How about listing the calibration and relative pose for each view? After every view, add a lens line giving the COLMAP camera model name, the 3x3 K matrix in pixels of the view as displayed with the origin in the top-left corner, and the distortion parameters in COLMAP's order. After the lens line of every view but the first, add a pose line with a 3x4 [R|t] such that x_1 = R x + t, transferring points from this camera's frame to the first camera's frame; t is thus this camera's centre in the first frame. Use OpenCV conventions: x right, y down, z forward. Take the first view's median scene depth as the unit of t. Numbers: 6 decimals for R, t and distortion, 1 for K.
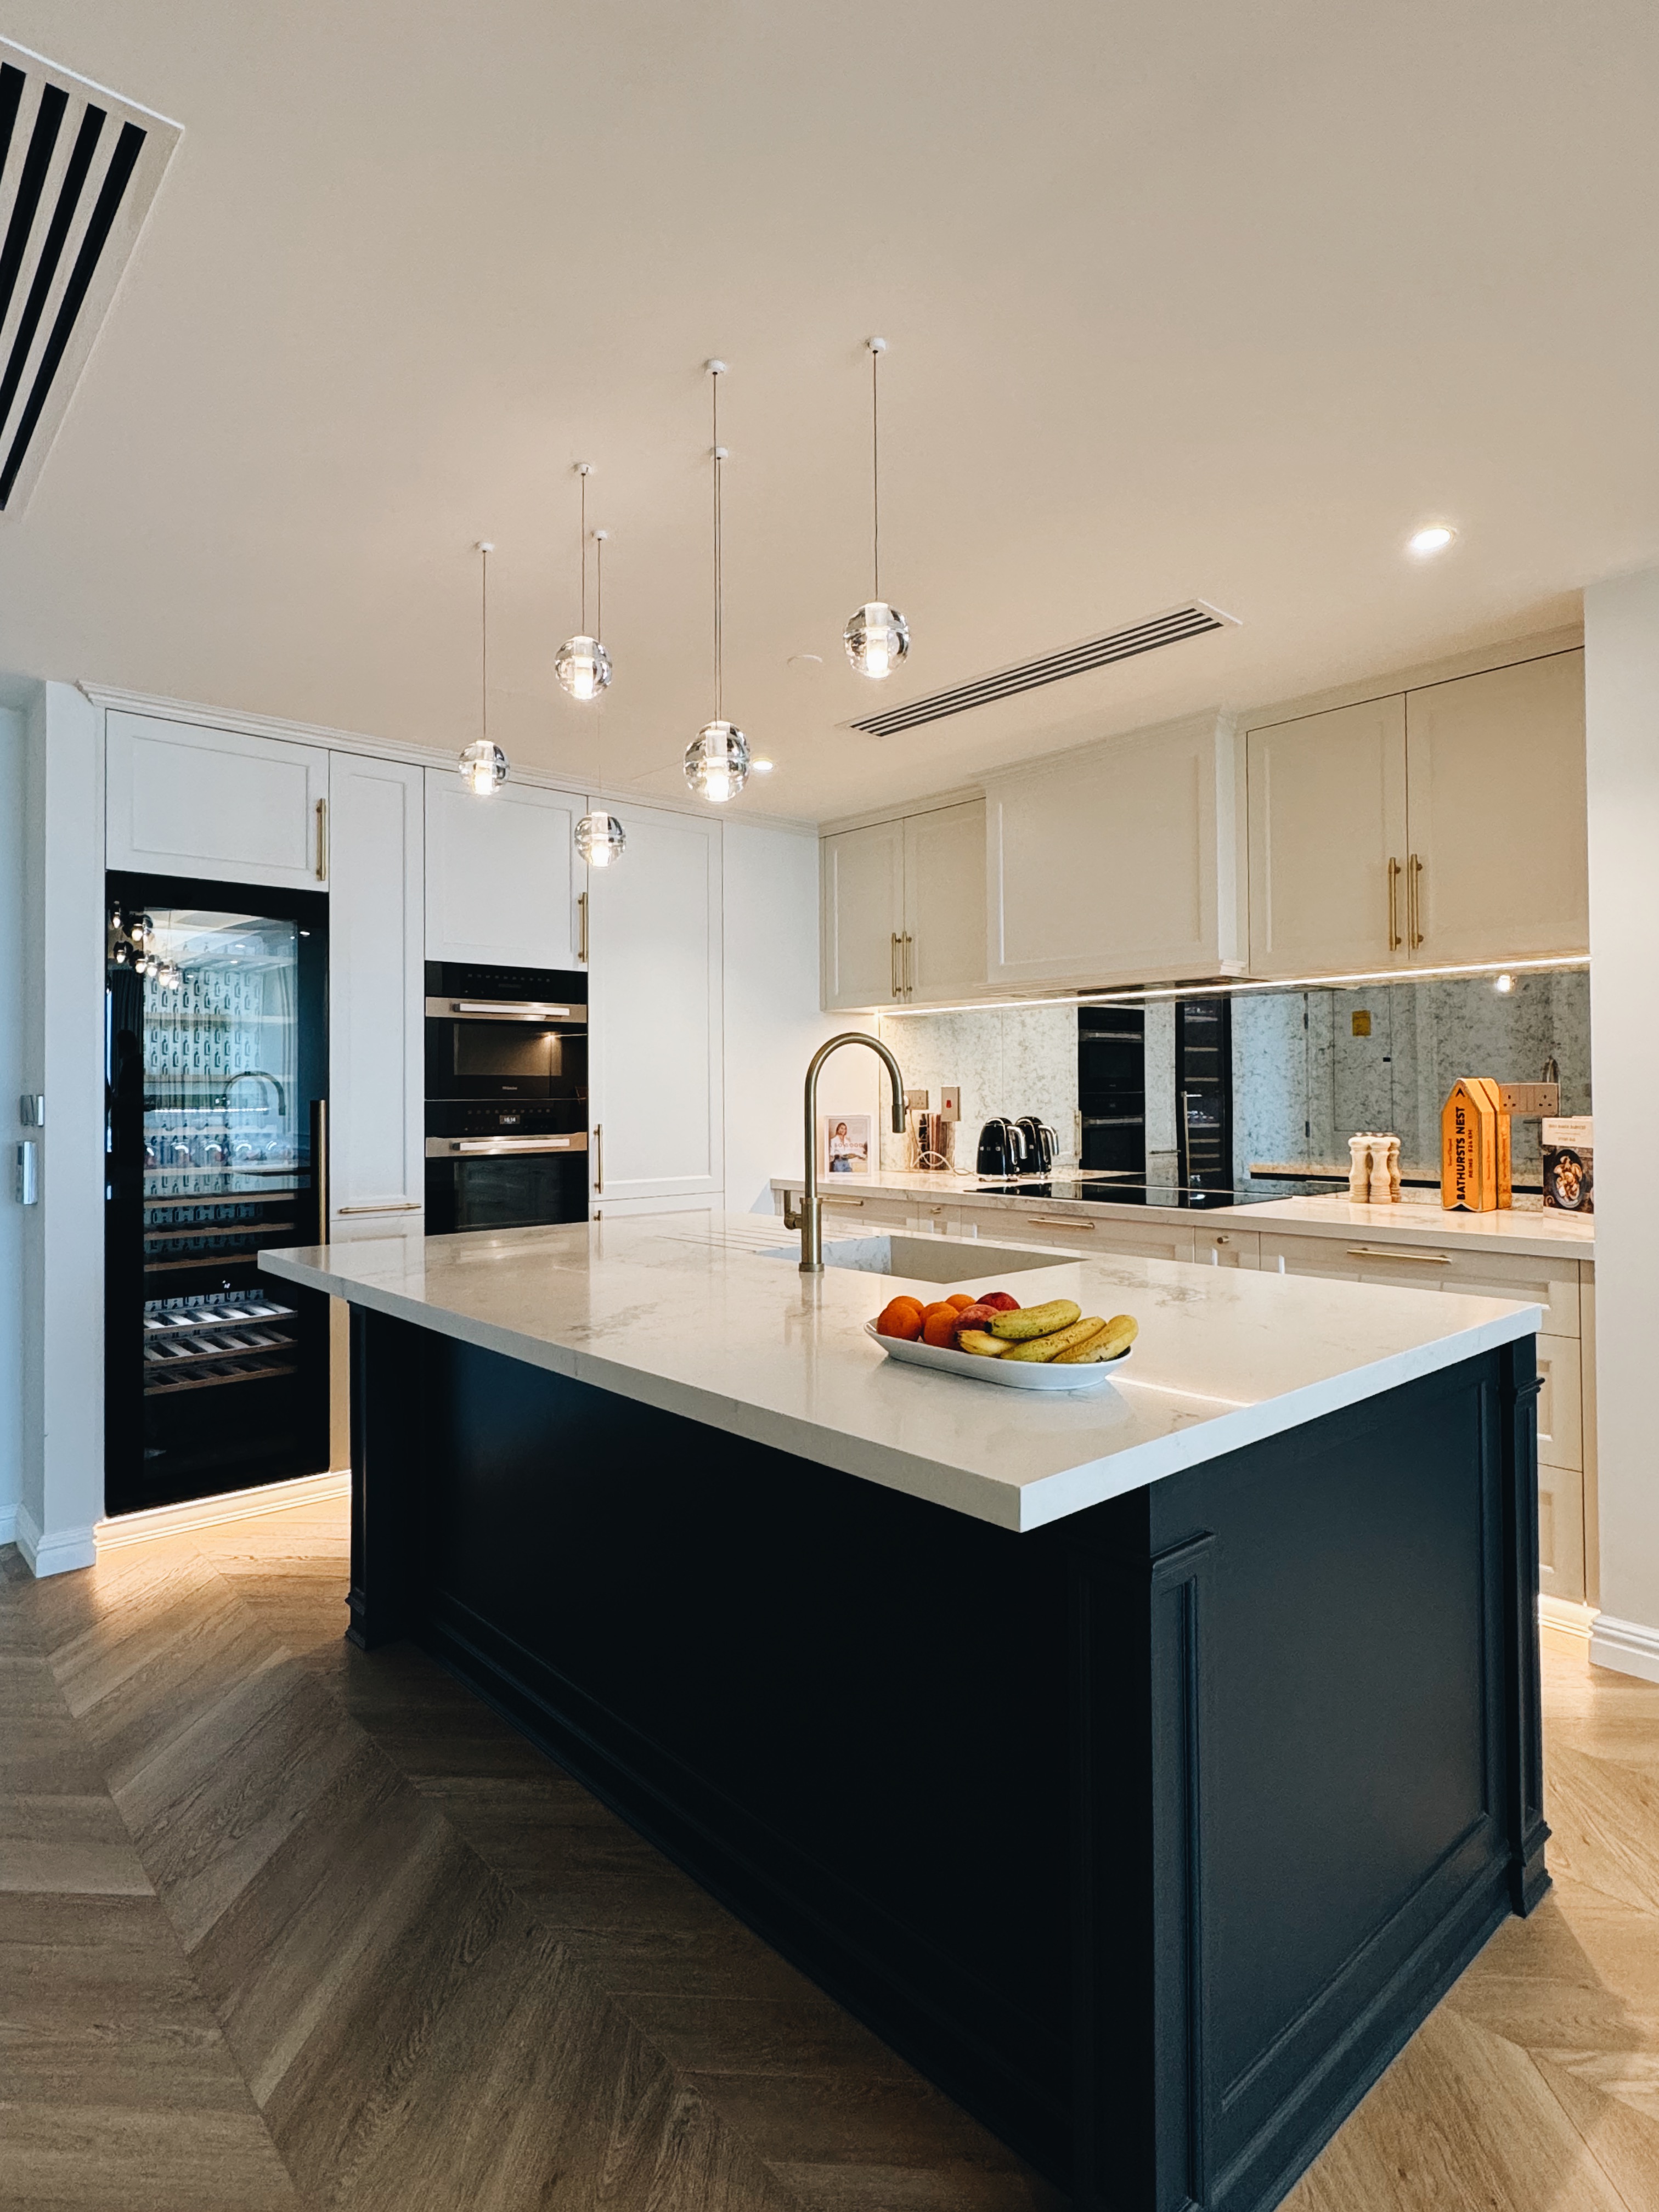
lens RADIAL K [[1199.9, 0, 832.7], [0, 1199.9, 1079.4], [0, 0, 1]] dist [-0.003113, 0.002479]
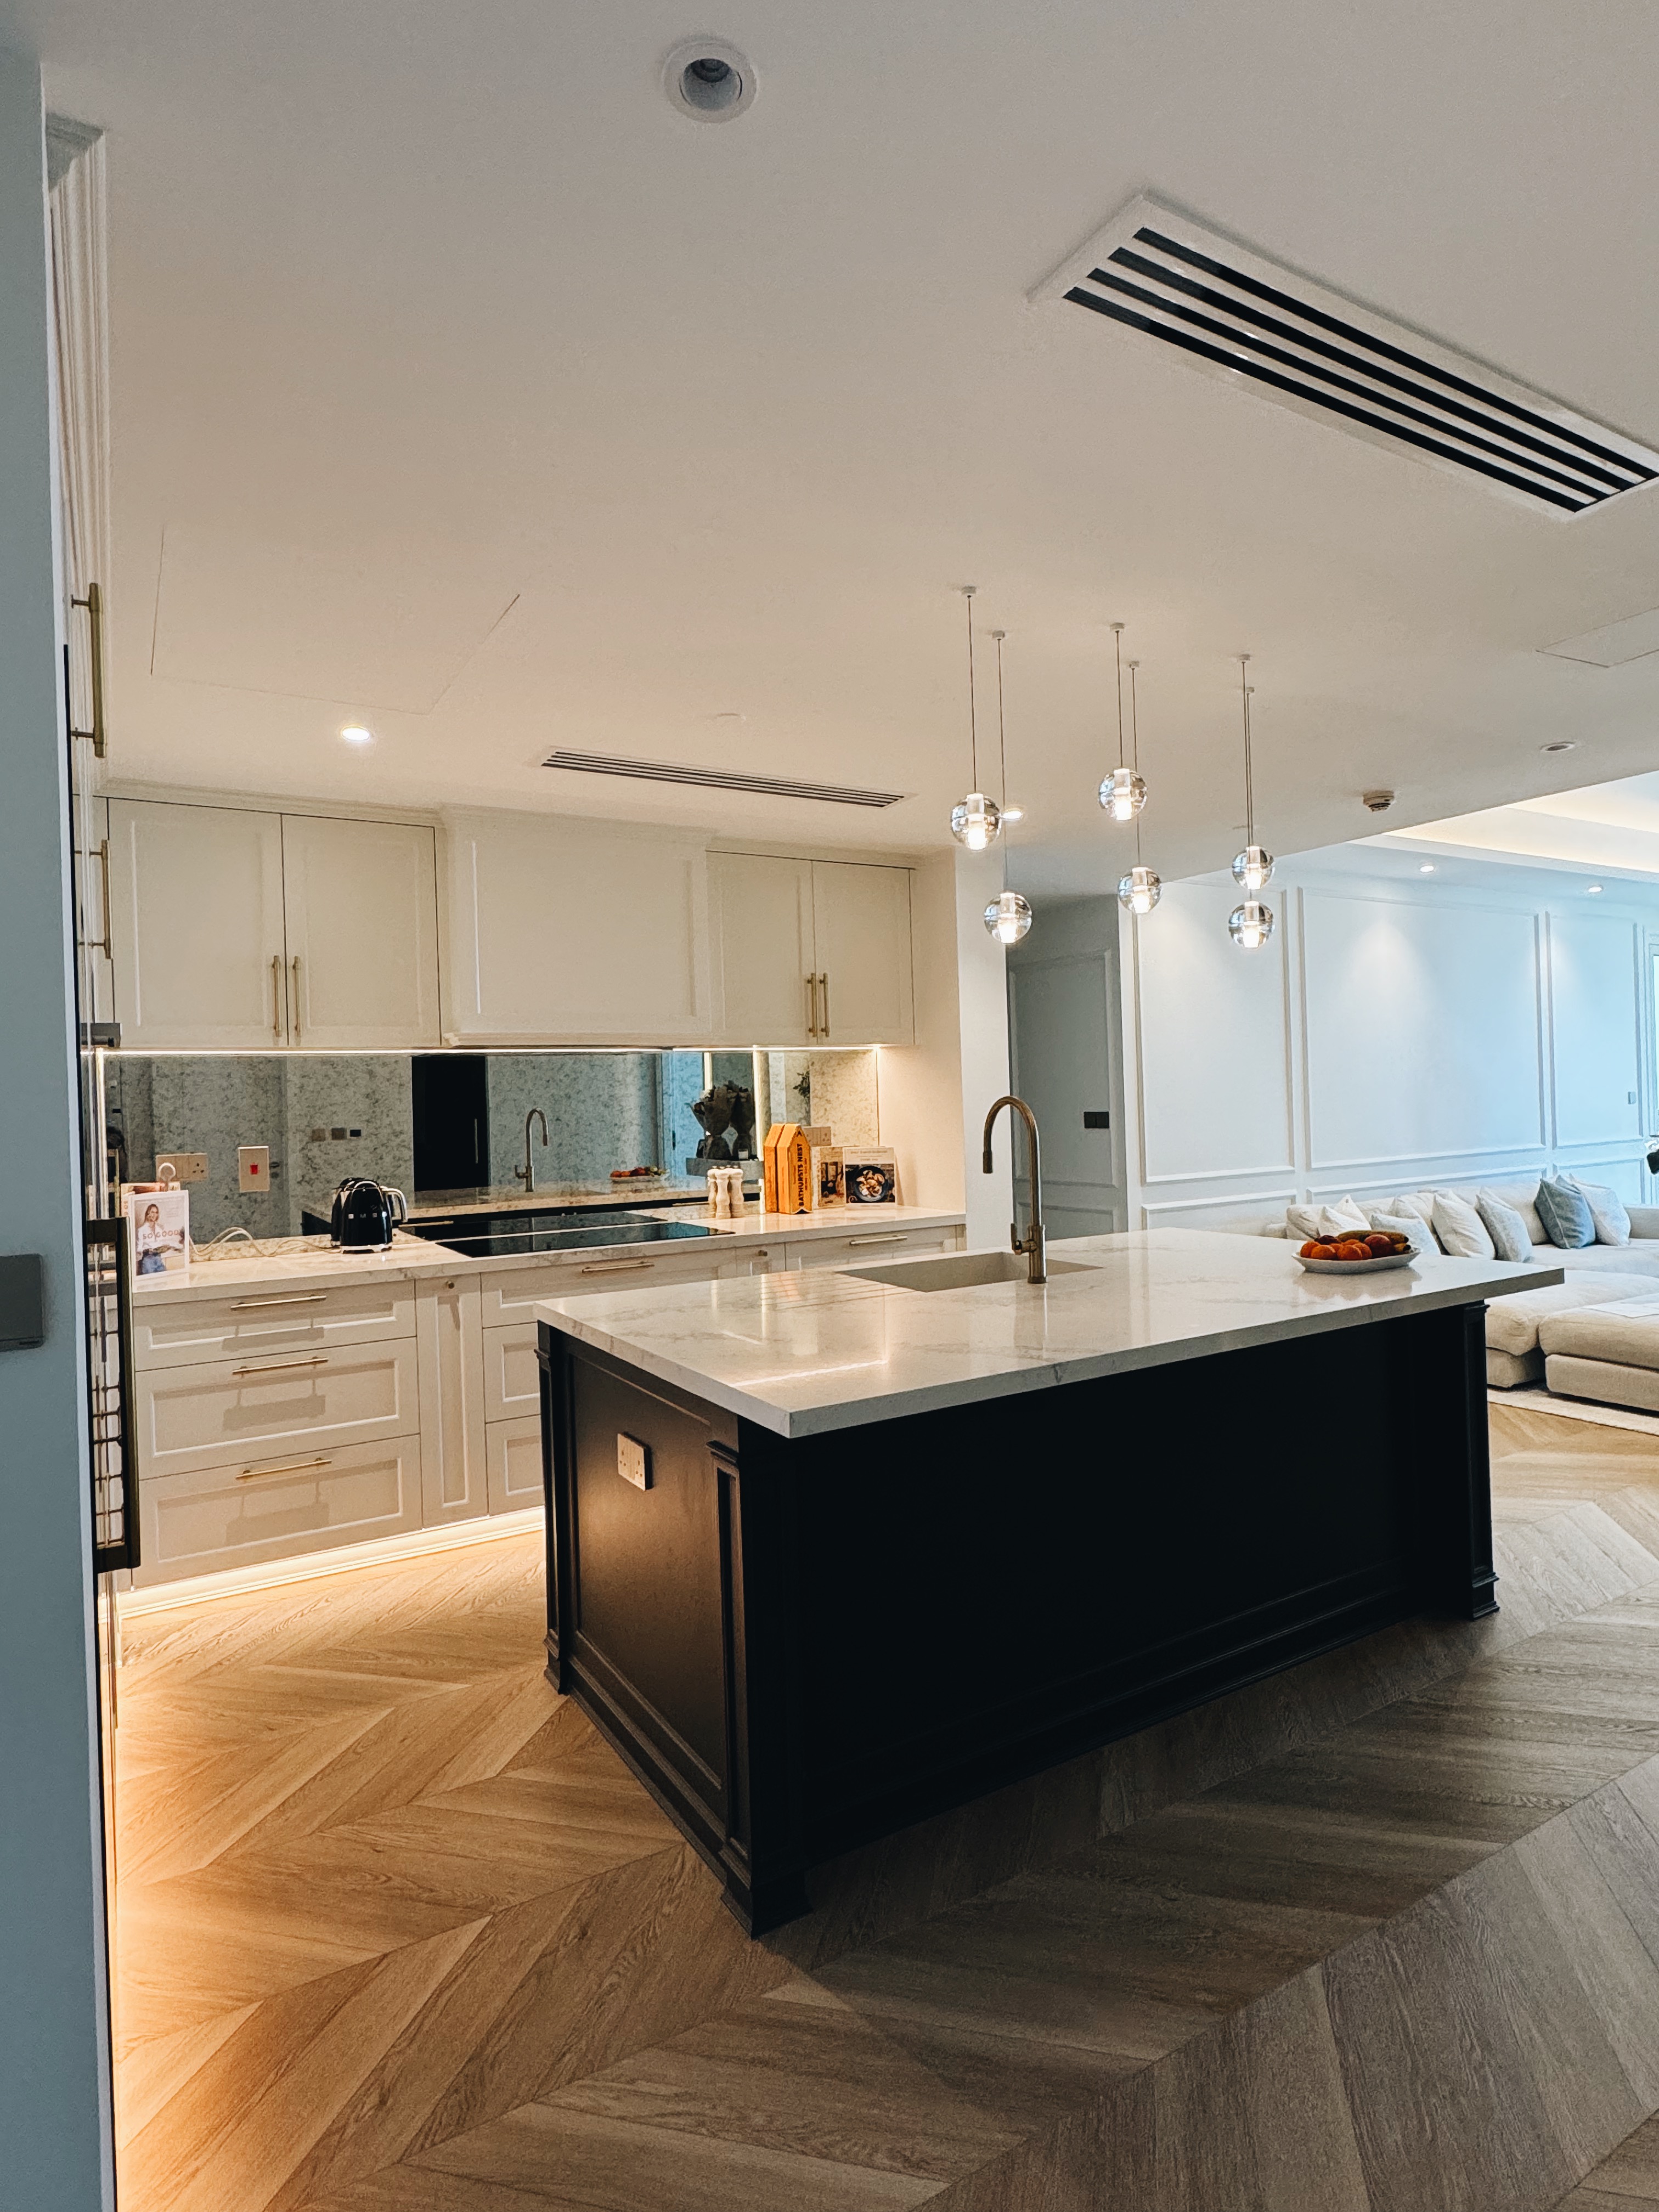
lens RADIAL K [[1199.9, 0, 845.3], [0, 1199.9, 1102.0], [0, 0, 1]] dist [-0.003113, 0.002479]
pose [[0.174879, -0.000820, 0.984590, -0.863230], [0.018412, 0.999828, -0.002437, -0.021679], [-0.984418, 0.018555, 0.174864, 0.641270]]
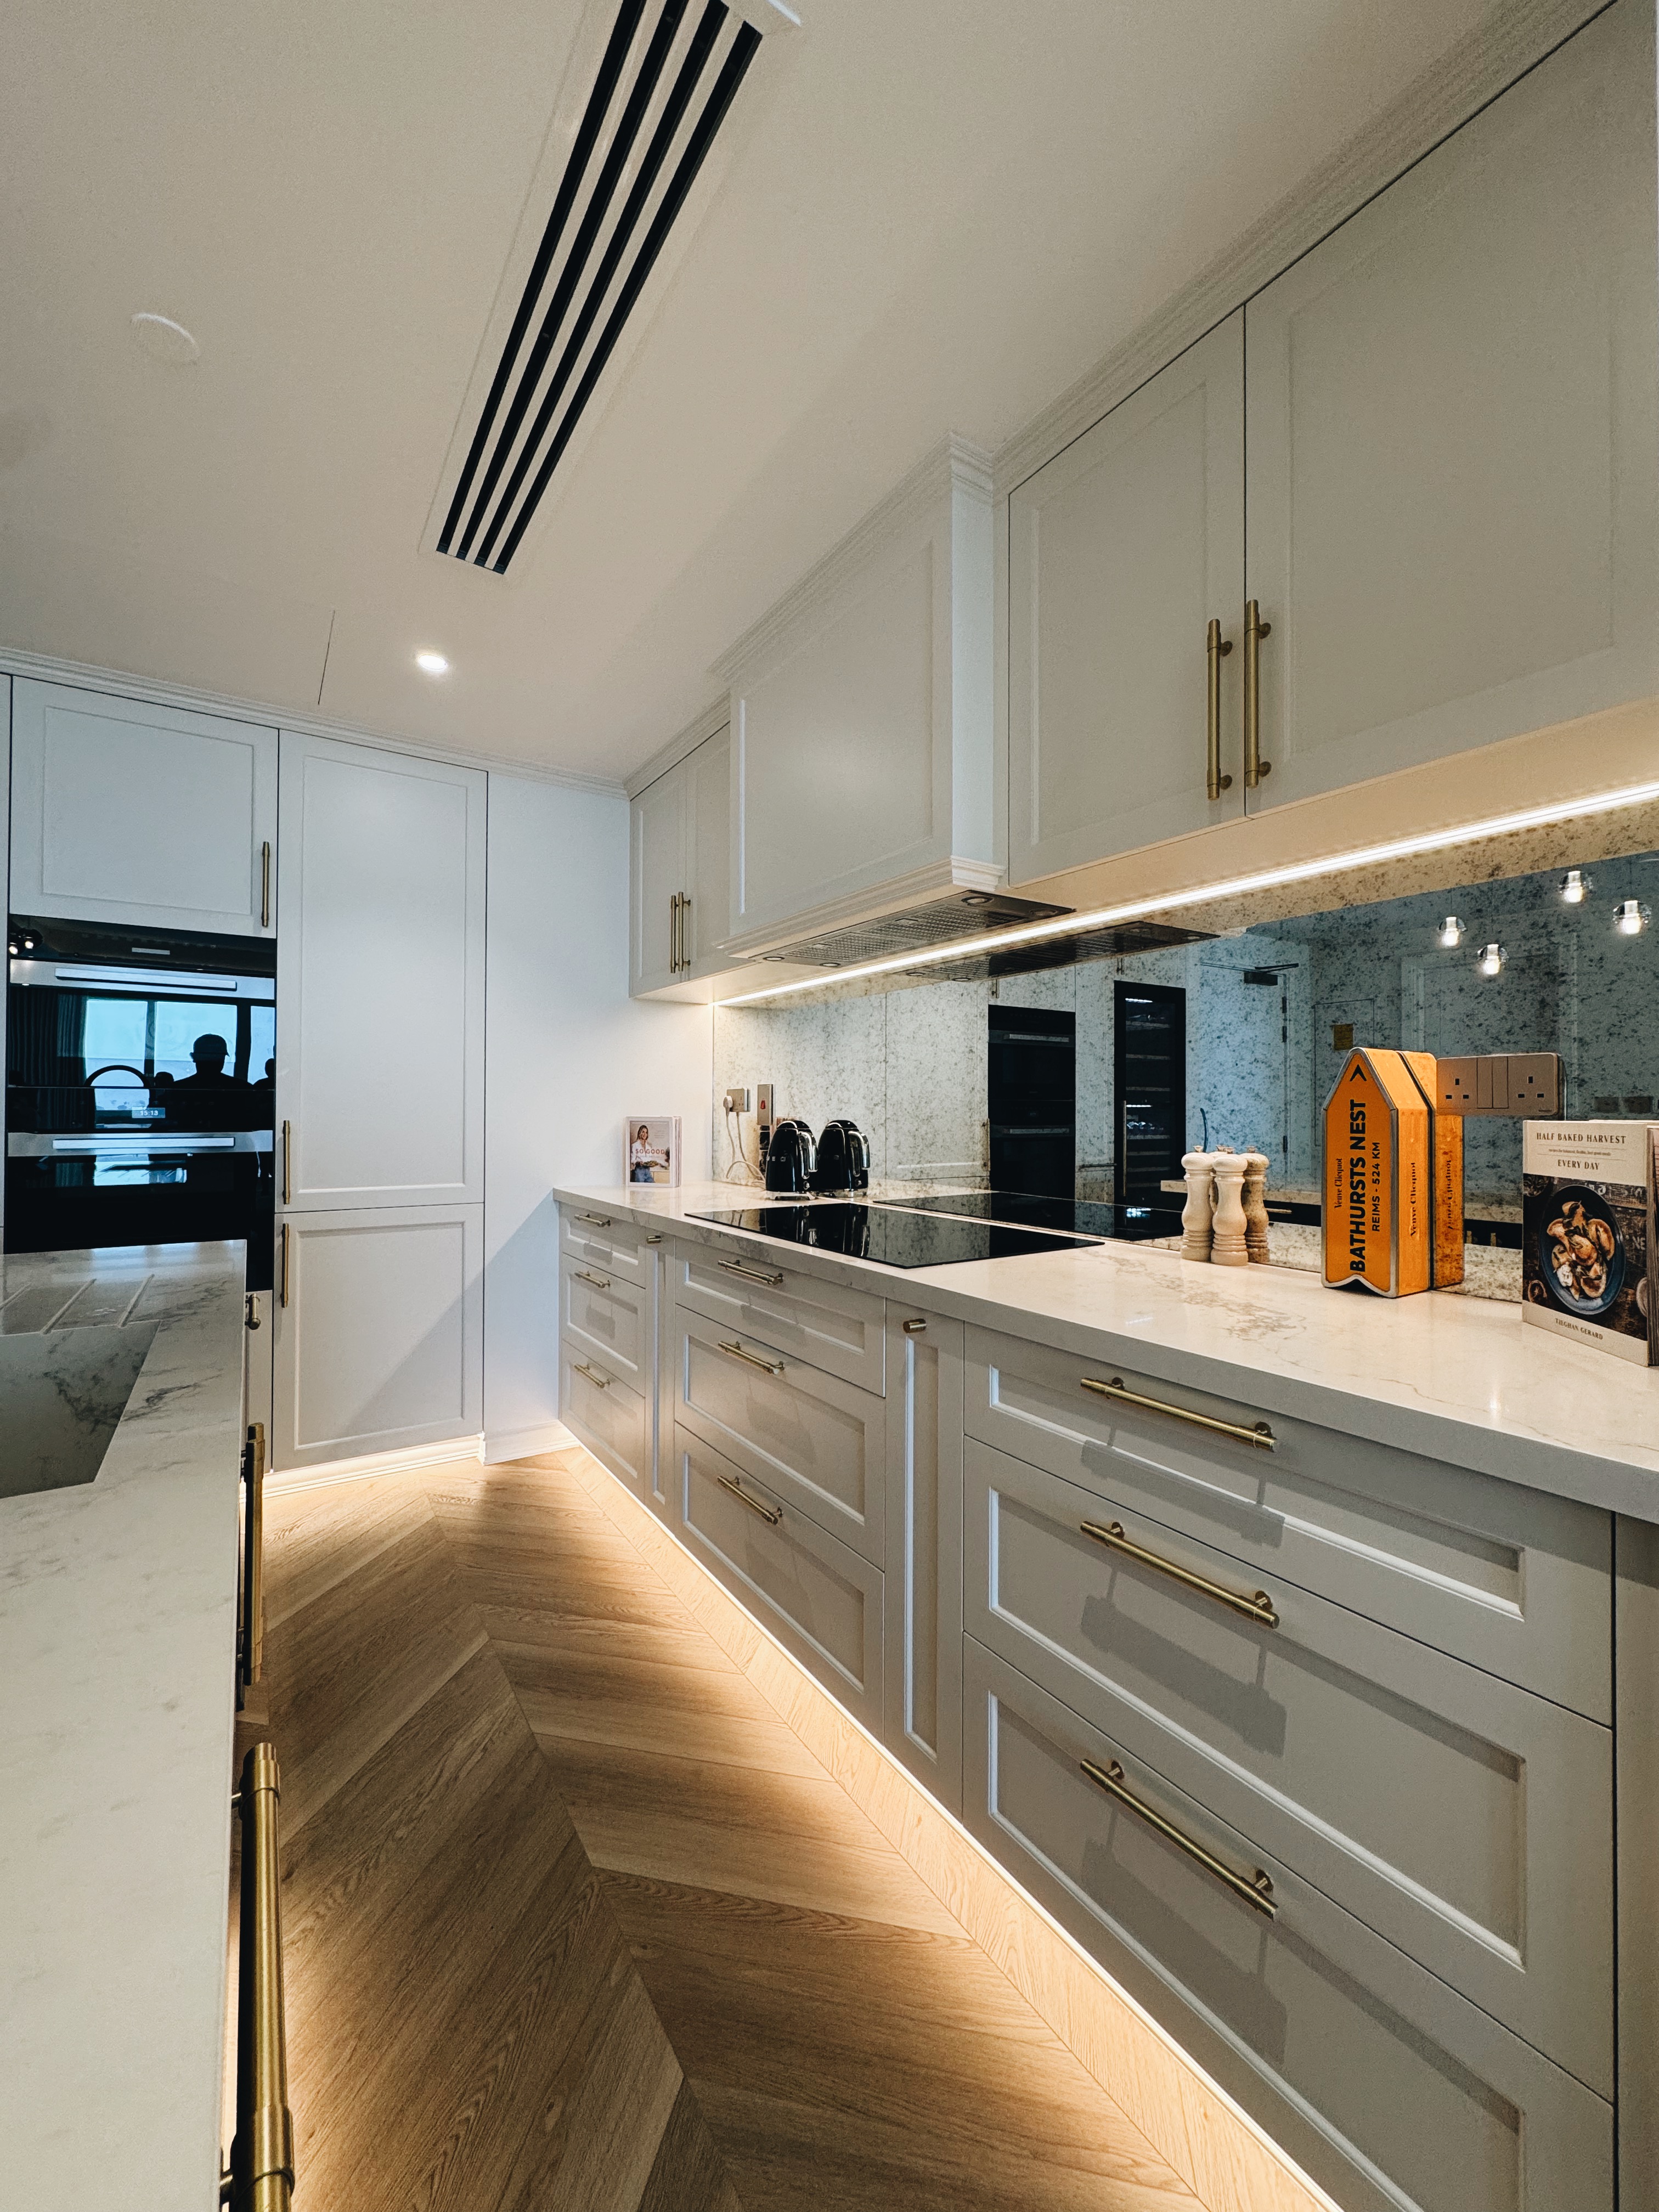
lens RADIAL K [[889.3, 0, 831.5], [0, 889.3, 1102.7], [0, 0, 1]] dist [-0.000154, 0.000109]
pose [[0.988831, 0.009294, -0.148748, 0.326377], [-0.009143, 0.999957, 0.001699, 0.024156], [0.148758, -0.000320, 0.988874, 0.532626]]
